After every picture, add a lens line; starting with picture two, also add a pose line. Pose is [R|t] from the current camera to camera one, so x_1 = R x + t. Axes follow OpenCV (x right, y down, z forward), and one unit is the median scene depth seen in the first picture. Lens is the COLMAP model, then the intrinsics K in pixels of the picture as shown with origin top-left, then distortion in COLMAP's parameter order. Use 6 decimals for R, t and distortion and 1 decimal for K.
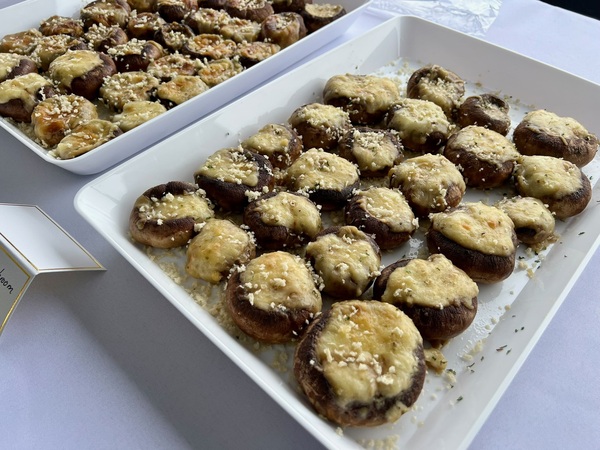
lens RADIAL K [[468.3, 0, 300.0], [0, 468.3, 225.0], [0, 0, 1]] dist [0.046384, -0.060687]
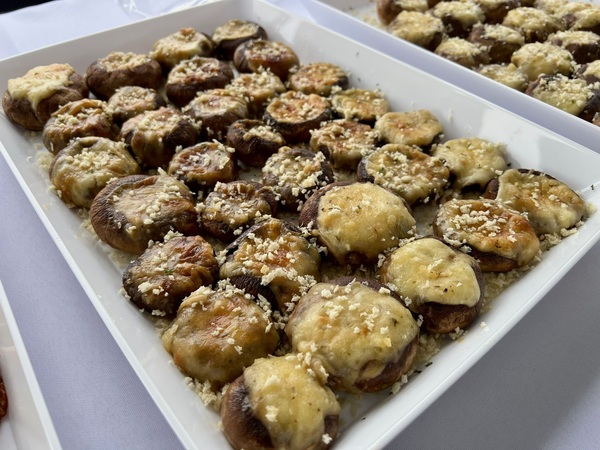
lens RADIAL K [[468.3, 0, 300.0], [0, 468.3, 225.0], [0, 0, 1]] dist [0.046384, -0.060687]
pose [[0.138431, -0.692839, 0.707680, -0.926770], [0.726097, 0.556945, 0.403232, -0.635046], [-0.673514, 0.458024, 0.580167, 0.736033]]
